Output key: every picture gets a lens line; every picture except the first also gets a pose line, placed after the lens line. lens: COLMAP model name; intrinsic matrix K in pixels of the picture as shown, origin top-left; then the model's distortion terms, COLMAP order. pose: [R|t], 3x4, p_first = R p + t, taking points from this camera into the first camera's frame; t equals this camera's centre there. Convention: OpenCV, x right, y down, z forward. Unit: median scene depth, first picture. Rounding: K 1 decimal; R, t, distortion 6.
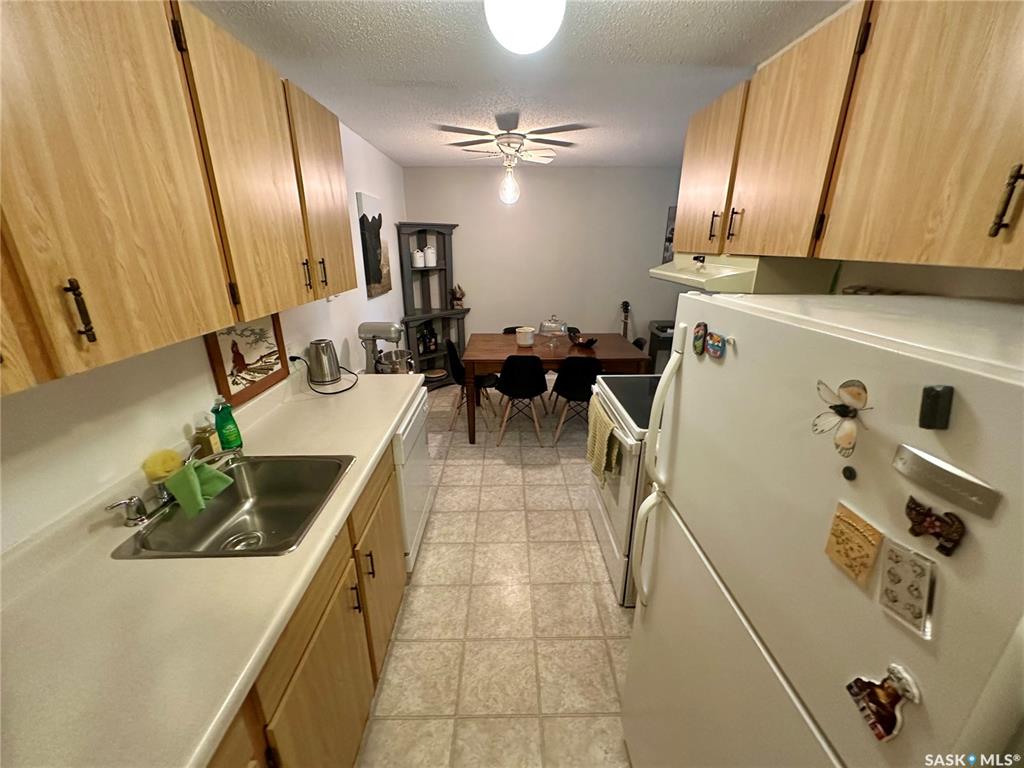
lens RADIAL K [[409.9, 0, 511.6], [0, 409.9, 386.0], [0, 0, 1]] dist [-0.002793, 0.000387]
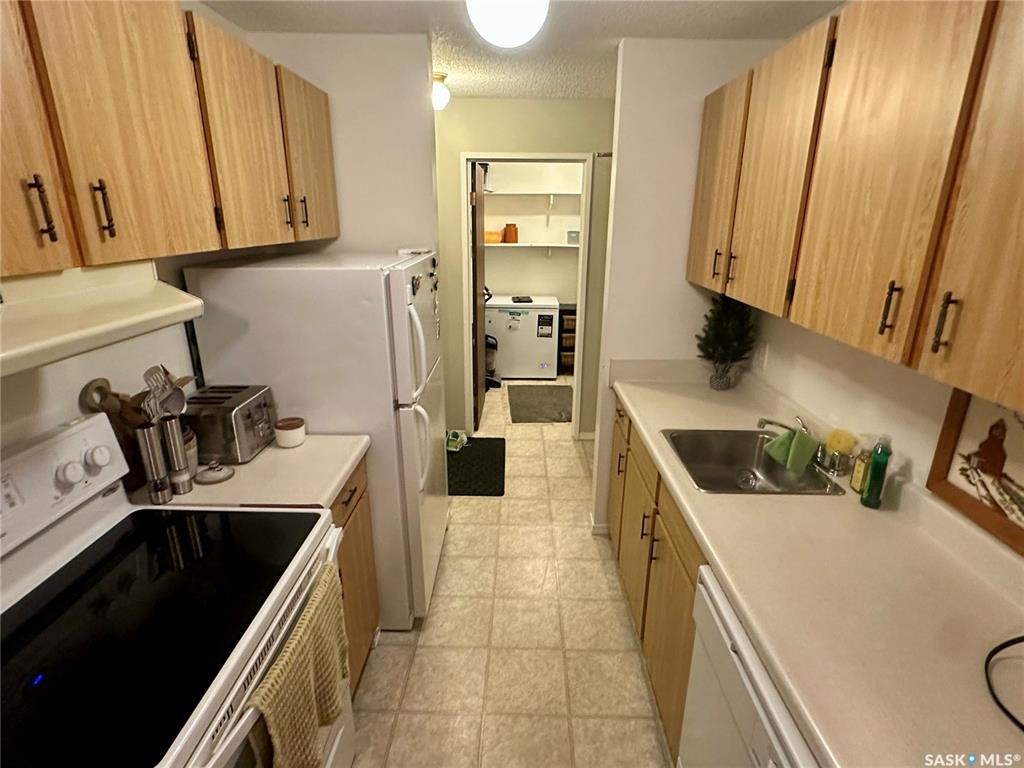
lens RADIAL K [[538.3, 0, 509.4], [0, 538.3, 390.9], [0, 0, 1]] dist [-0.001405, -0.000480]
pose [[-0.999236, -0.021028, 0.032935, -0.014042], [0.003265, 0.794986, 0.606619, -0.460079], [-0.038939, 0.606264, -0.794310, 1.226299]]
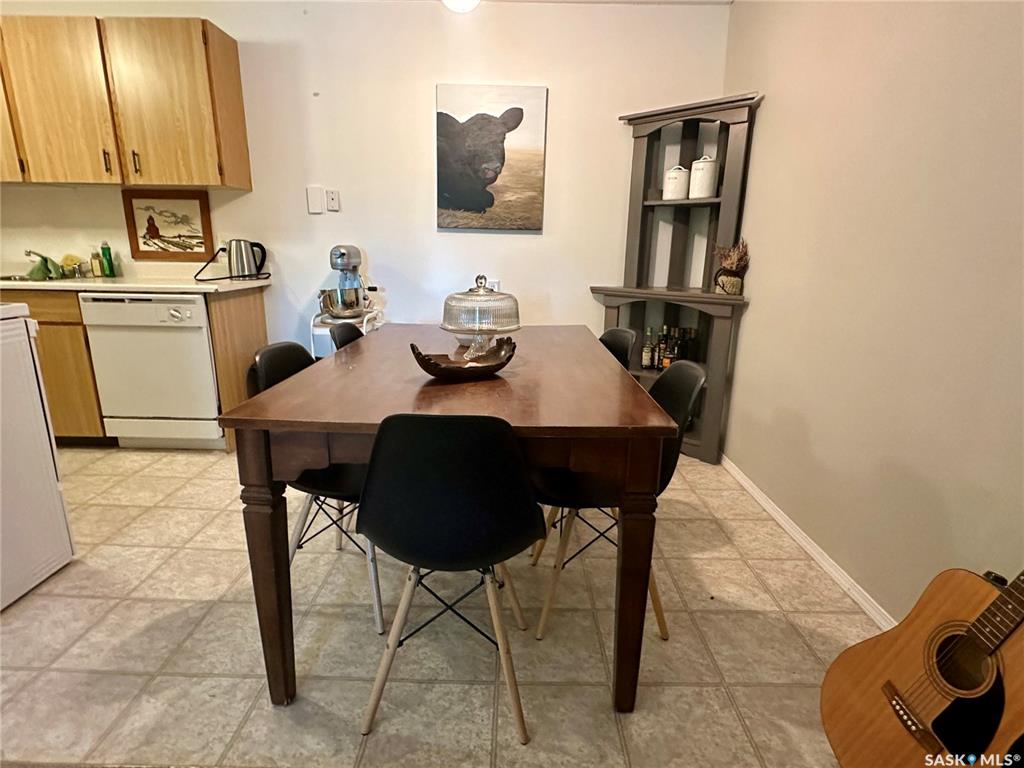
lens RADIAL K [[538.3, 0, 509.4], [0, 538.3, 390.9], [0, 0, 1]] dist [-0.001405, -0.000480]
pose [[-0.027071, 0.255892, -0.966326, 1.024150], [-0.344403, 0.905109, 0.249329, -0.361570], [0.938432, 0.339555, 0.063627, 1.777661]]
